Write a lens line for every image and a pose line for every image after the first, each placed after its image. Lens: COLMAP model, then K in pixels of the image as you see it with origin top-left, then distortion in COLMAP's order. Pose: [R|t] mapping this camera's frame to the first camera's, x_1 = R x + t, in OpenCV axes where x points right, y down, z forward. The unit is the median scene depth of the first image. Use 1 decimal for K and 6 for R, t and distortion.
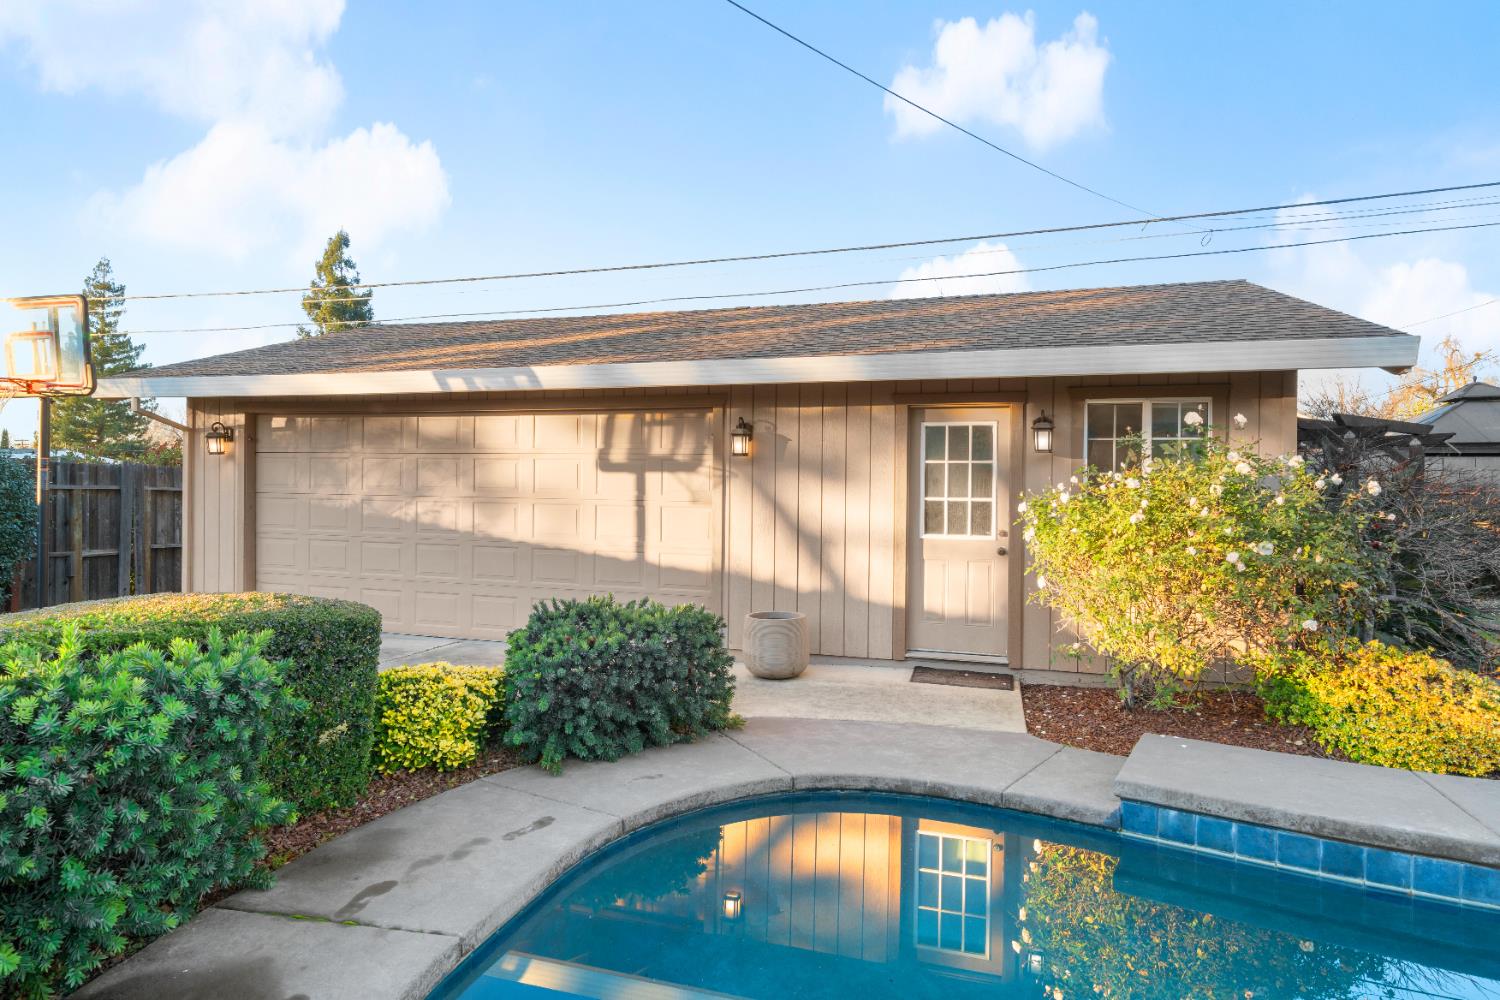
lens RADIAL K [[833.8, 0, 738.1], [0, 833.8, 494.9], [0, 0, 1]] dist [-0.000478, 0.000303]
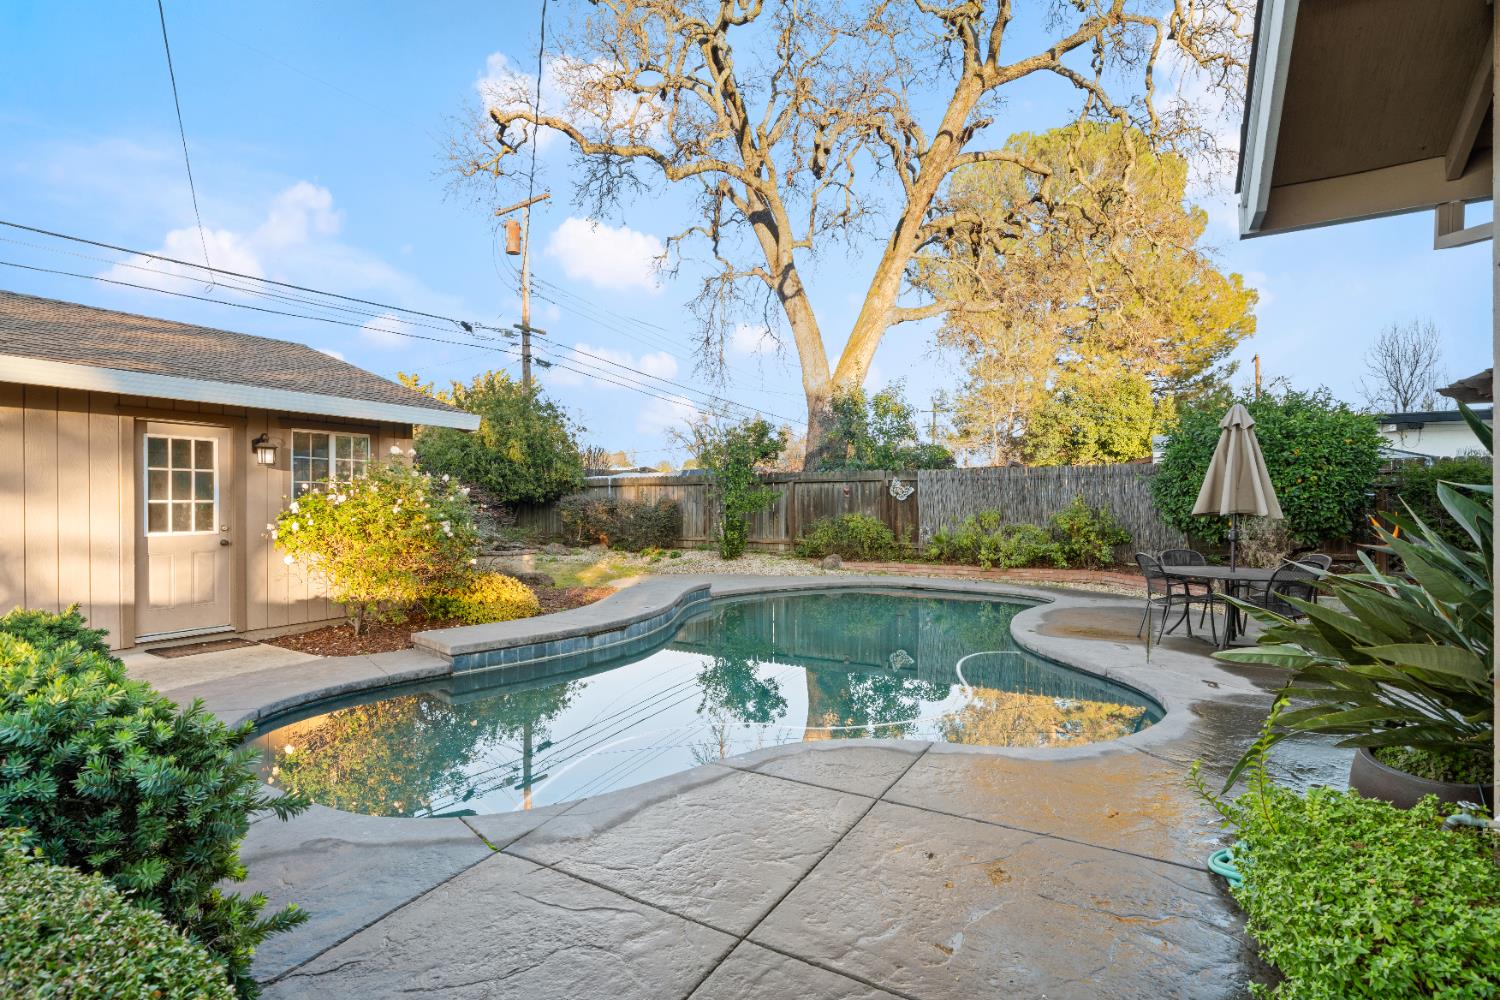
lens RADIAL K [[692.3, 0, 746.7], [0, 692.3, 510.1], [0, 0, 1]] dist [-0.001715, 0.000080]
pose [[0.231134, -0.023876, 0.972629, -0.503475], [0.007213, 0.999713, 0.022827, 0.001031], [-0.972895, 0.001739, 0.231240, -0.006549]]
